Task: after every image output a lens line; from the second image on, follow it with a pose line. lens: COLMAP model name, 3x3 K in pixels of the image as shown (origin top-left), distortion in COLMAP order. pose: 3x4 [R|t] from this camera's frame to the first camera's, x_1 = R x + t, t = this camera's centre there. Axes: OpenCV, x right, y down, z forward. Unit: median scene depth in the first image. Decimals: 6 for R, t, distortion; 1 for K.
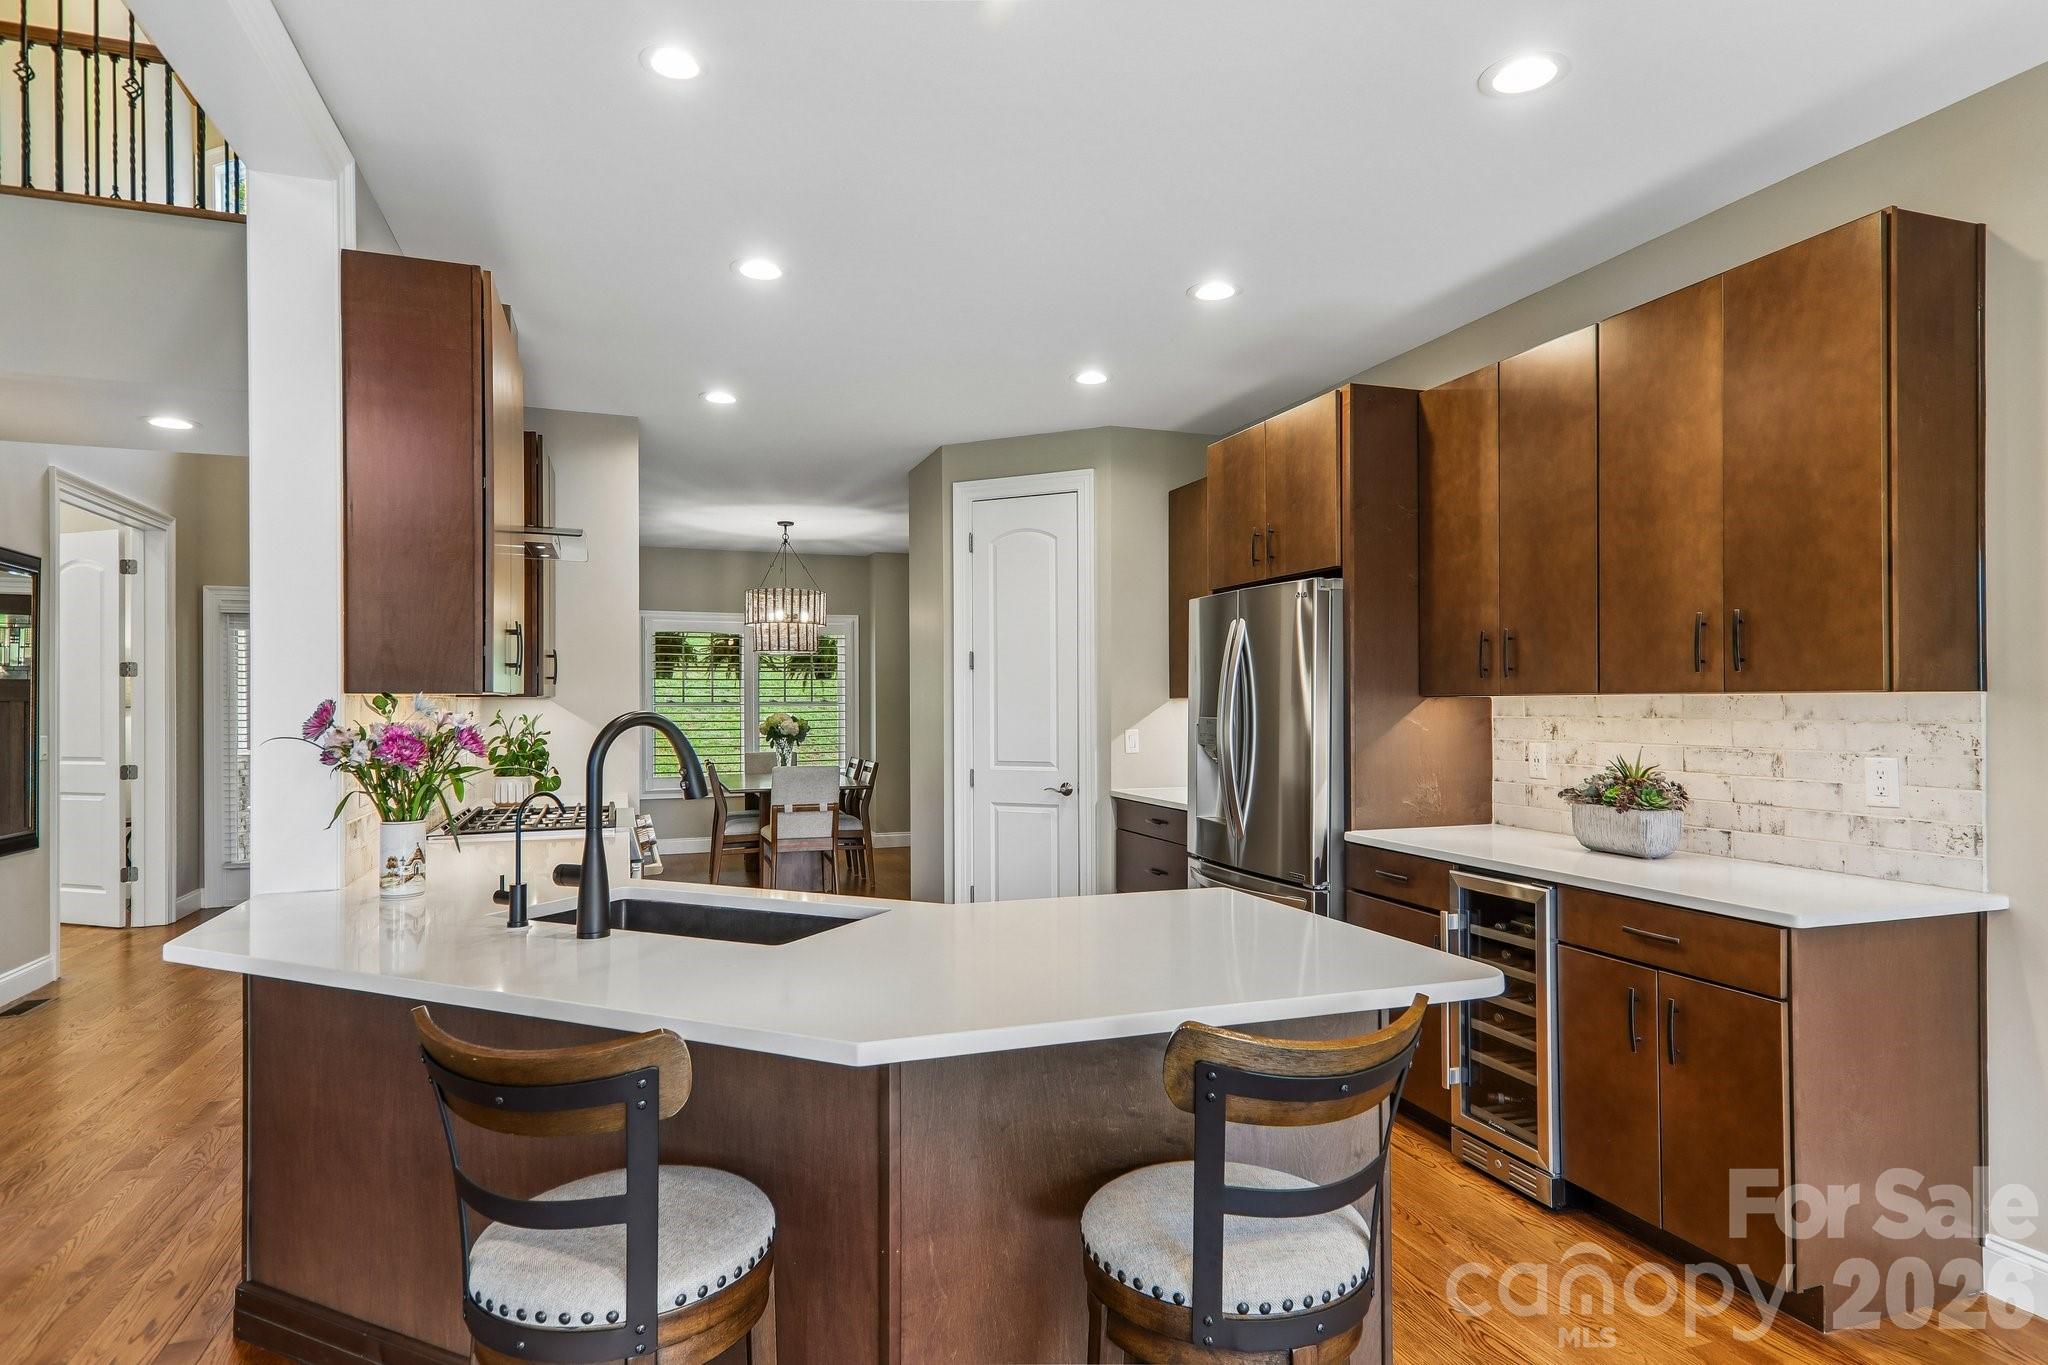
lens RADIAL K [[1137.7, 0, 1034.1], [0, 1137.7, 686.4], [0, 0, 1]] dist [0.032895, -0.011714]
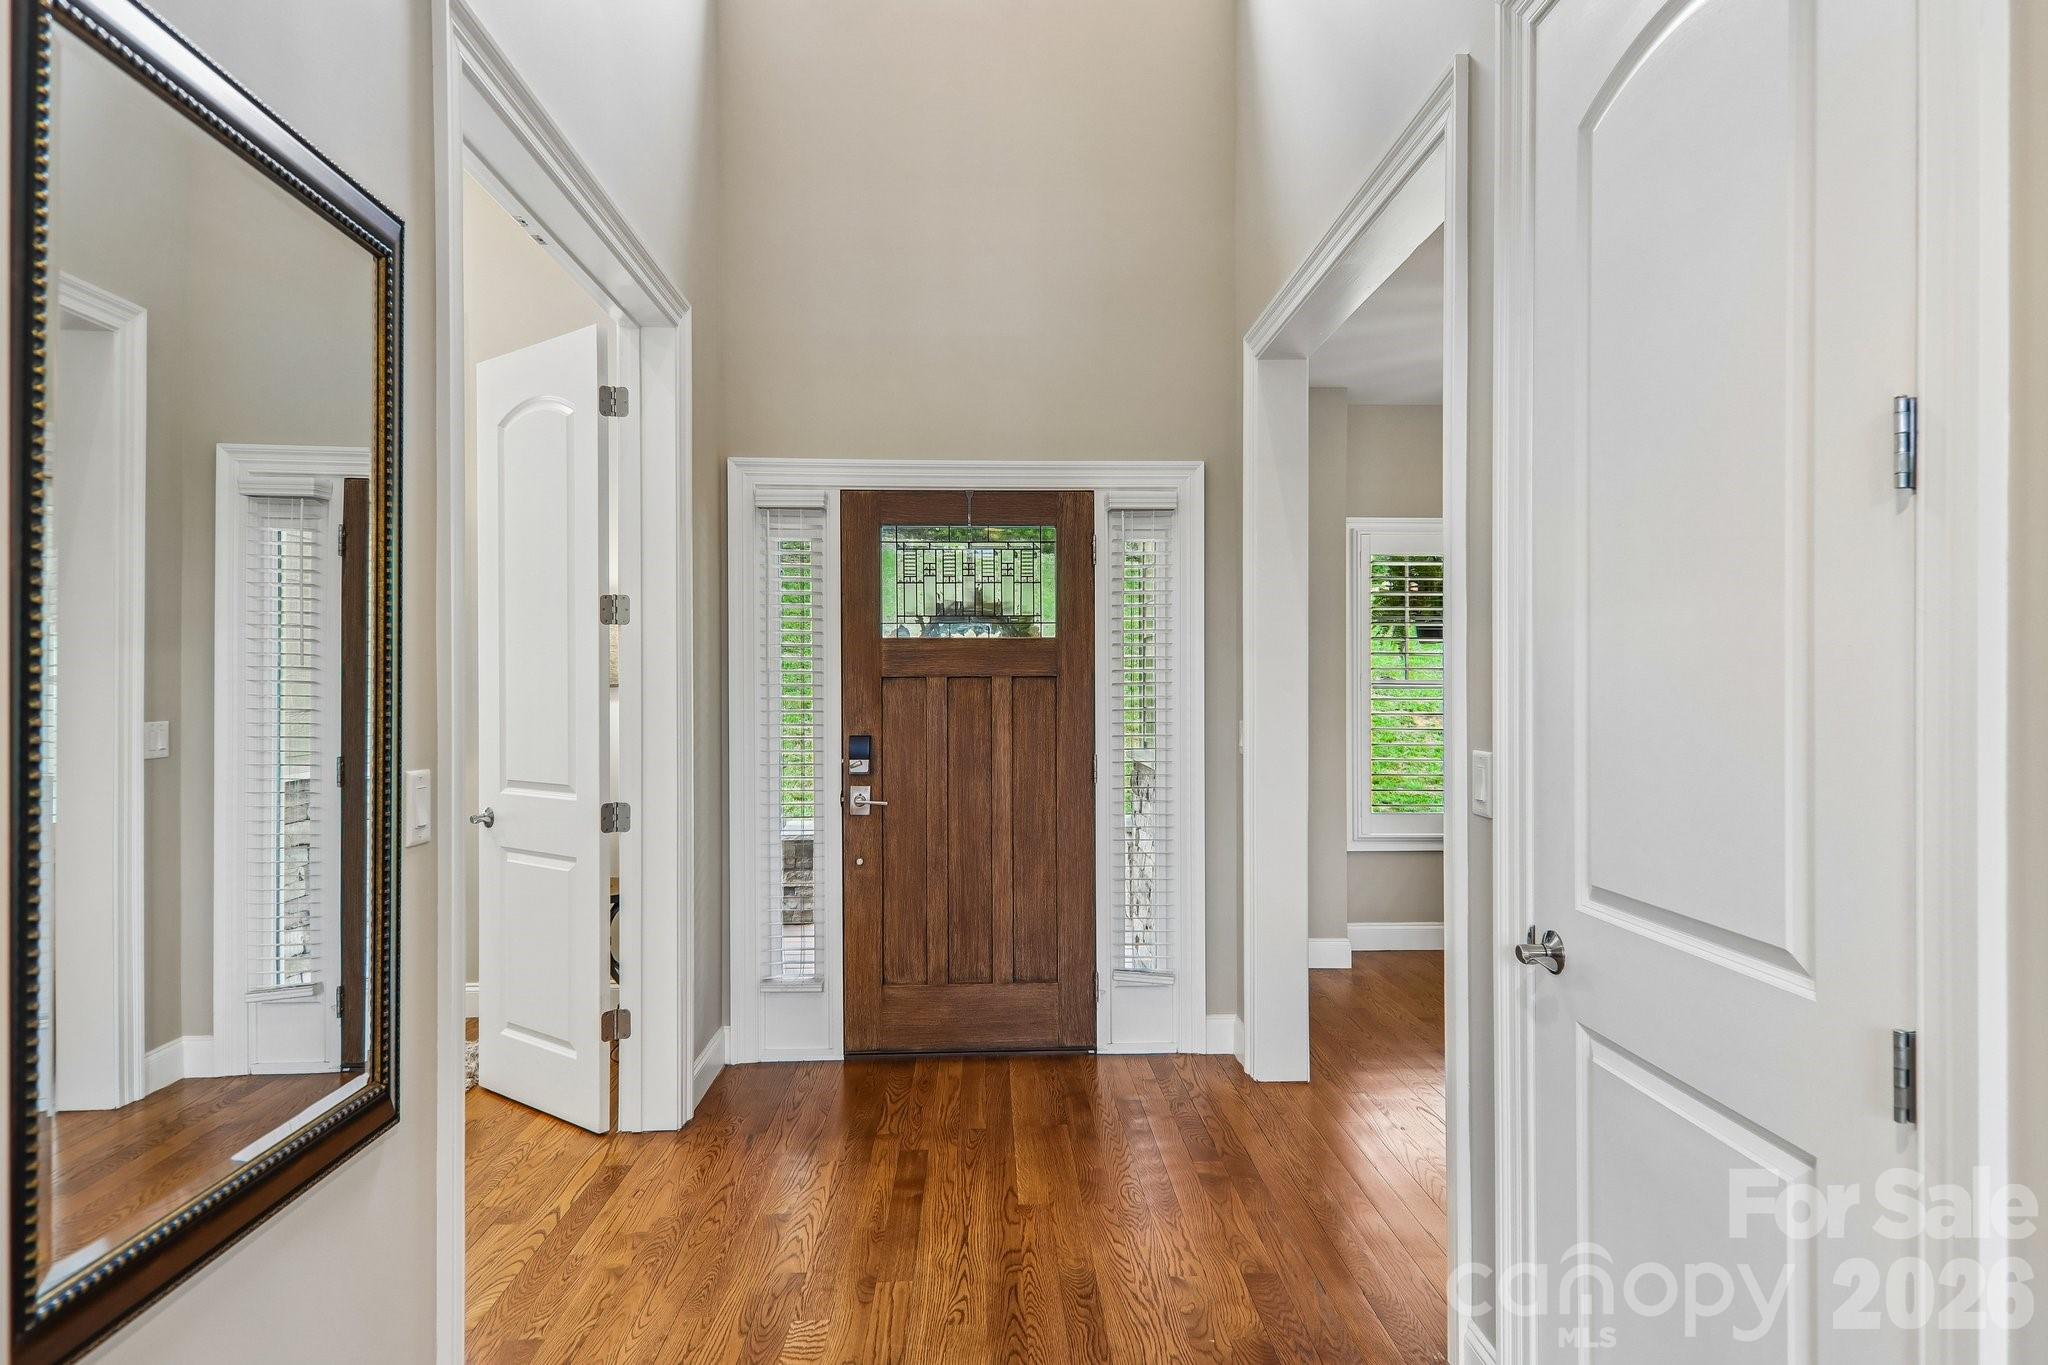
lens RADIAL K [[1137.7, 0, 1019.4], [0, 1137.7, 685.3], [0, 0, 1]] dist [0.032895, -0.011714]
pose [[0.949416, 0.015327, -0.313648, -0.433953], [-0.007656, 0.999641, 0.025674, 0.003858], [0.313929, -0.021974, 0.949192, 0.549838]]
